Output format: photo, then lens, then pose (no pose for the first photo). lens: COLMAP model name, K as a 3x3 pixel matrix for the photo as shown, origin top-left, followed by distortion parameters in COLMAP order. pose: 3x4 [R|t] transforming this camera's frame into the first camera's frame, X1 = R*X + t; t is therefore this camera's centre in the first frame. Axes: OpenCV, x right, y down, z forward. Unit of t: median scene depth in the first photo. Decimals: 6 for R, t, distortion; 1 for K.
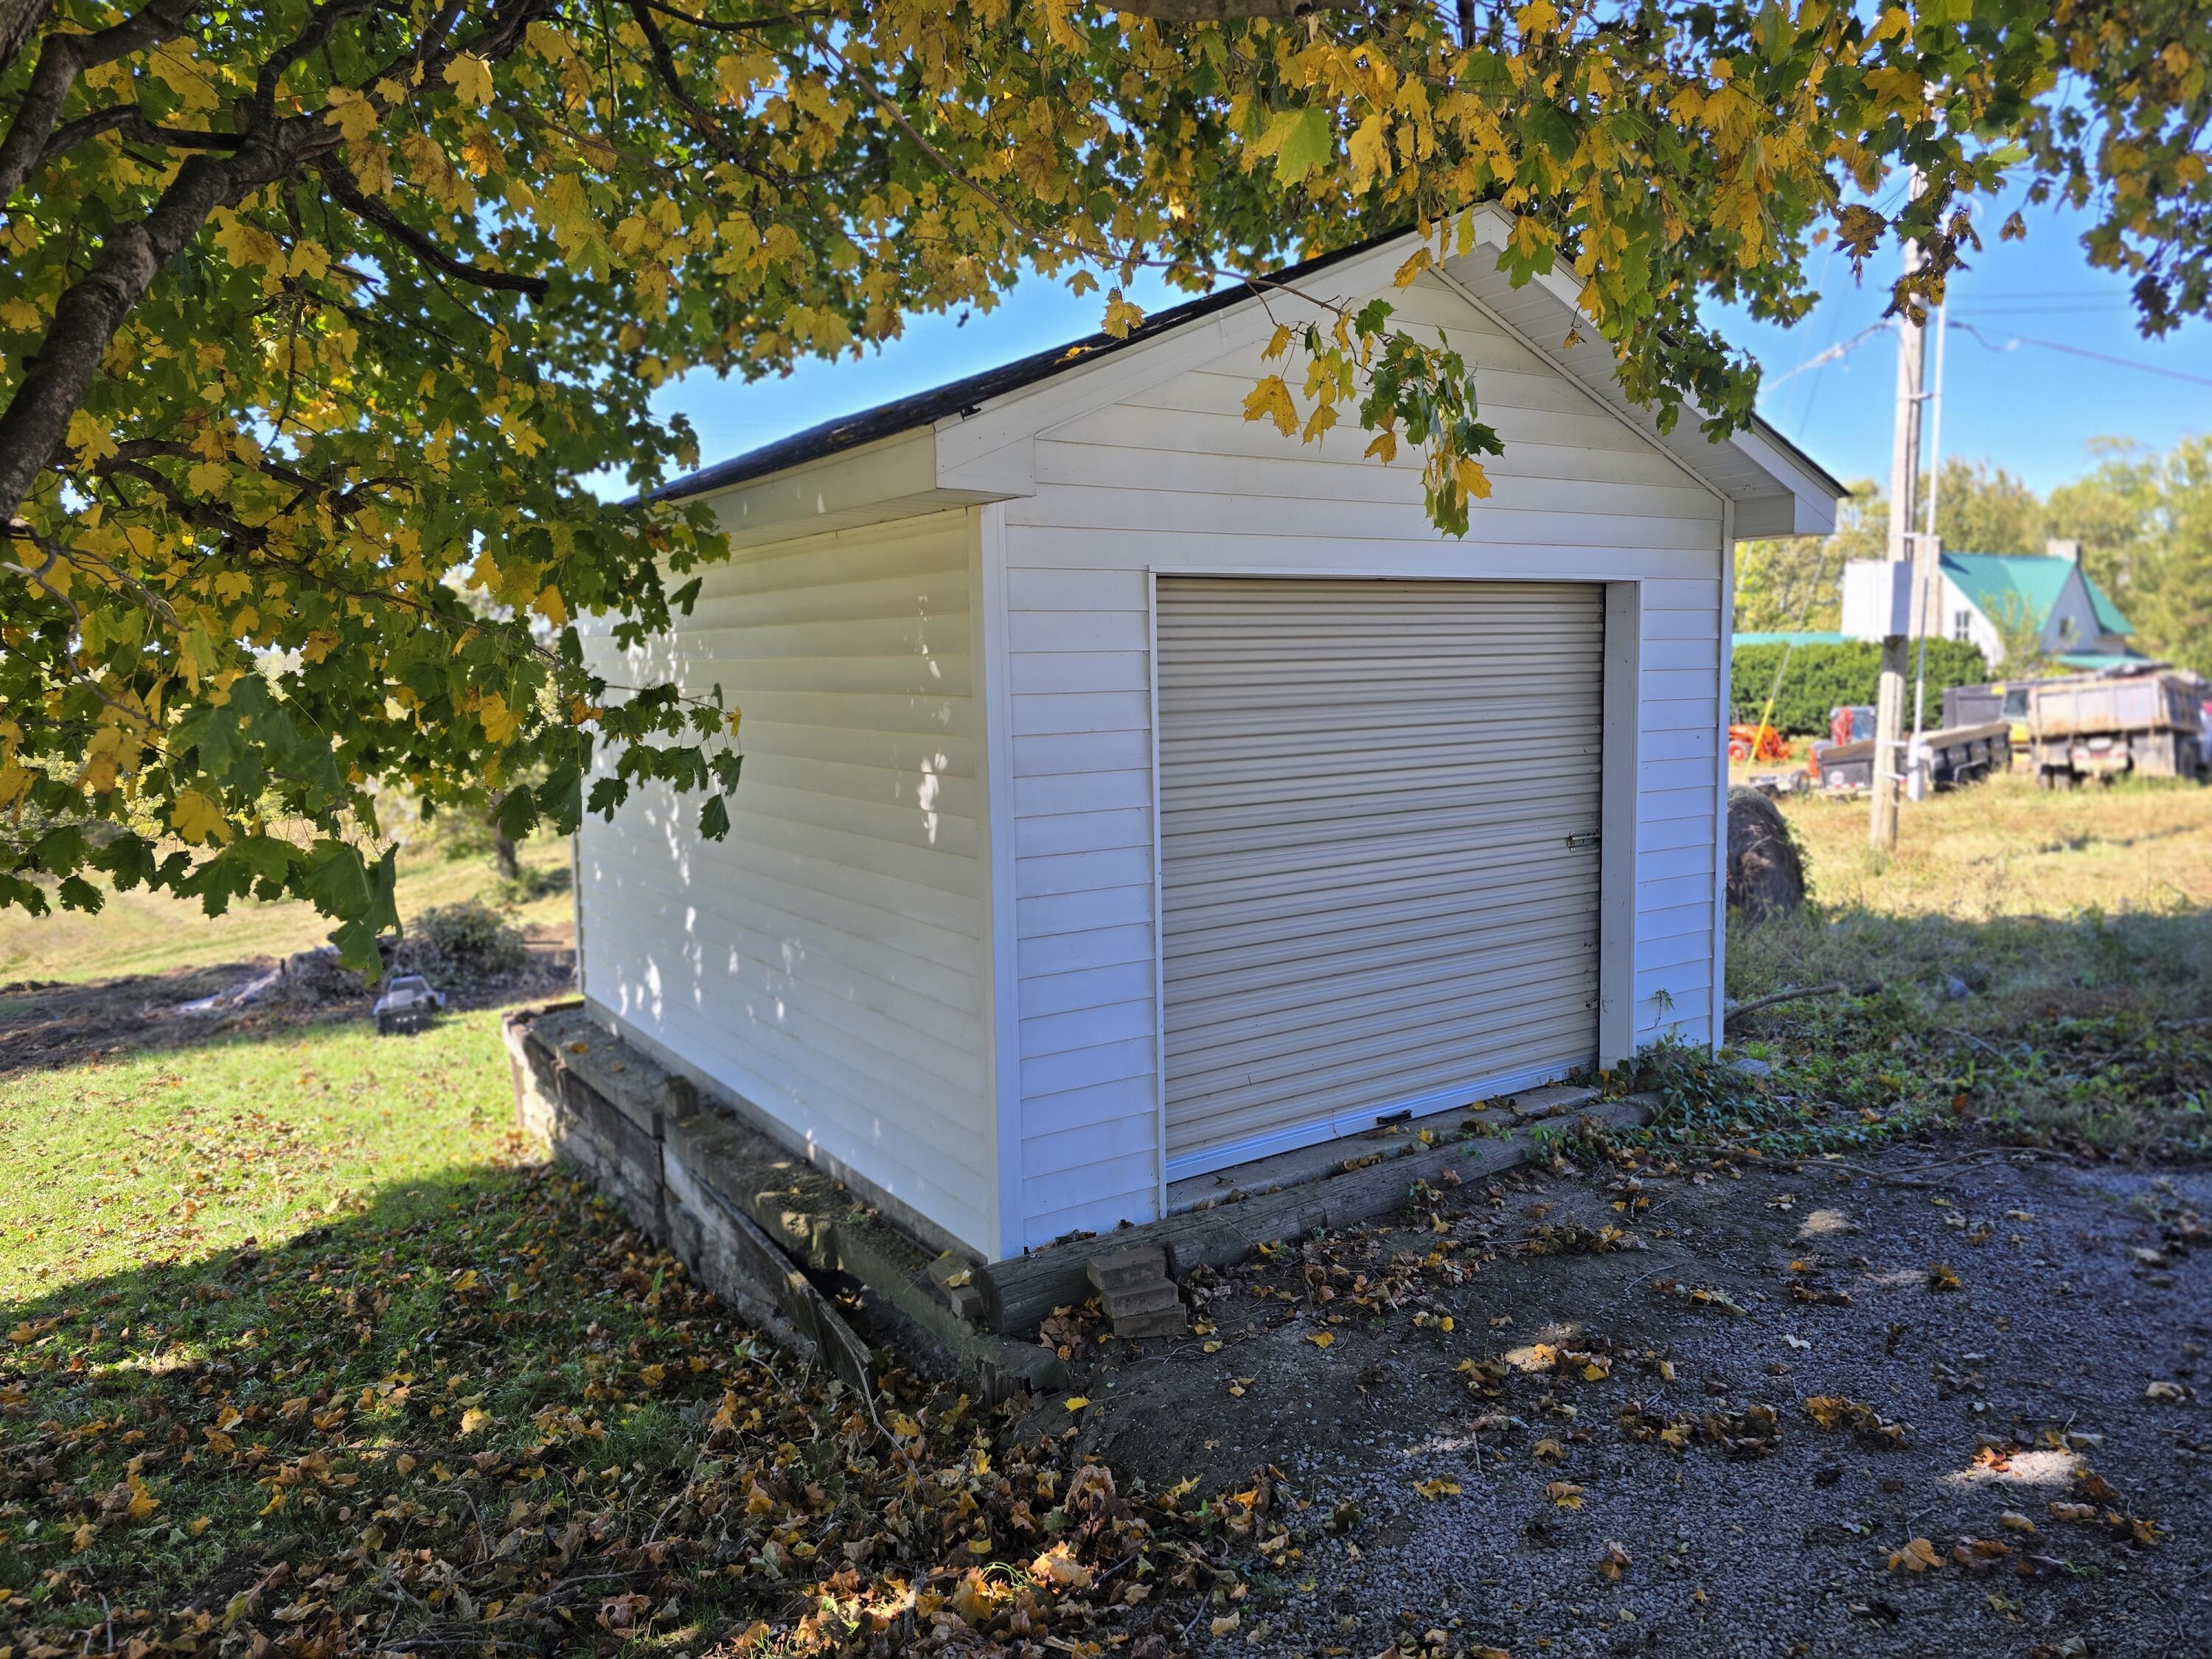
lens RADIAL K [[1485.9, 0, 1137.8], [0, 1485.9, 832.8], [0, 0, 1]] dist [0.047022, -0.050422]
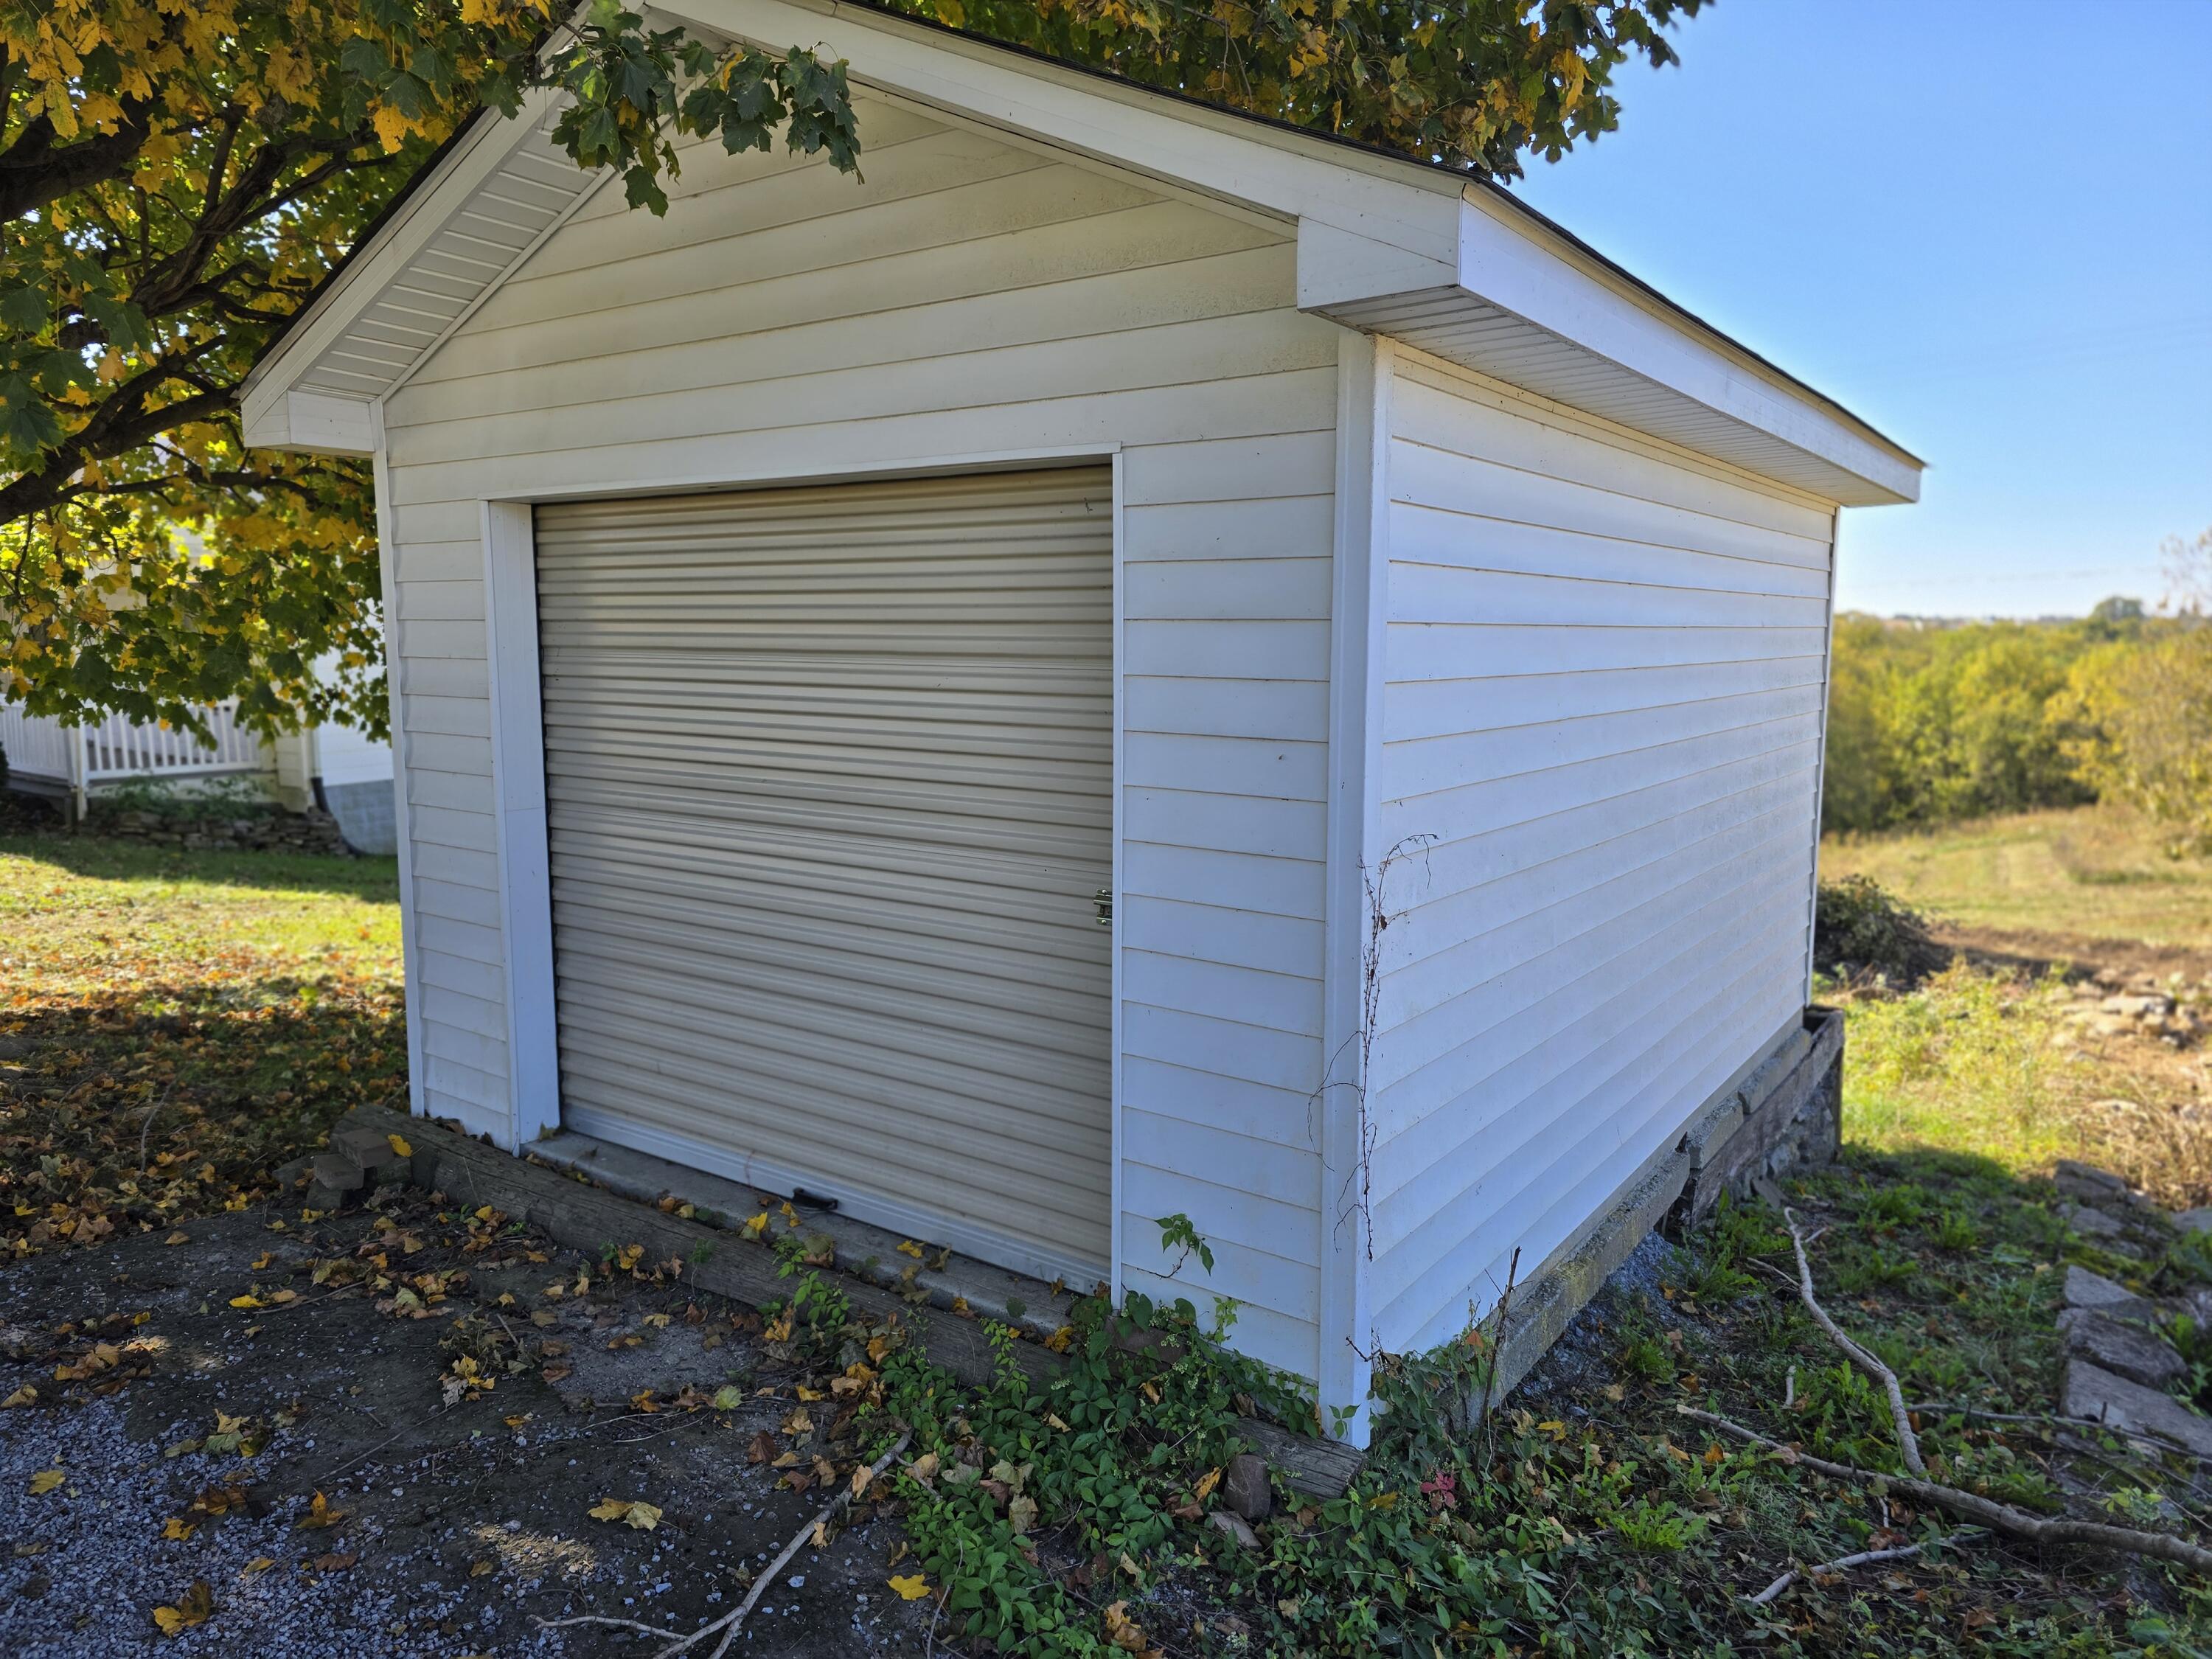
lens RADIAL K [[1485.9, 0, 1137.8], [0, 1485.9, 832.8], [0, 0, 1]] dist [0.047022, -0.050422]
pose [[0.341472, 0.139623, -0.929463, 0.916625], [-0.131581, 0.986267, 0.099815, -0.091415], [0.930636, 0.088216, 0.355154, 0.873663]]
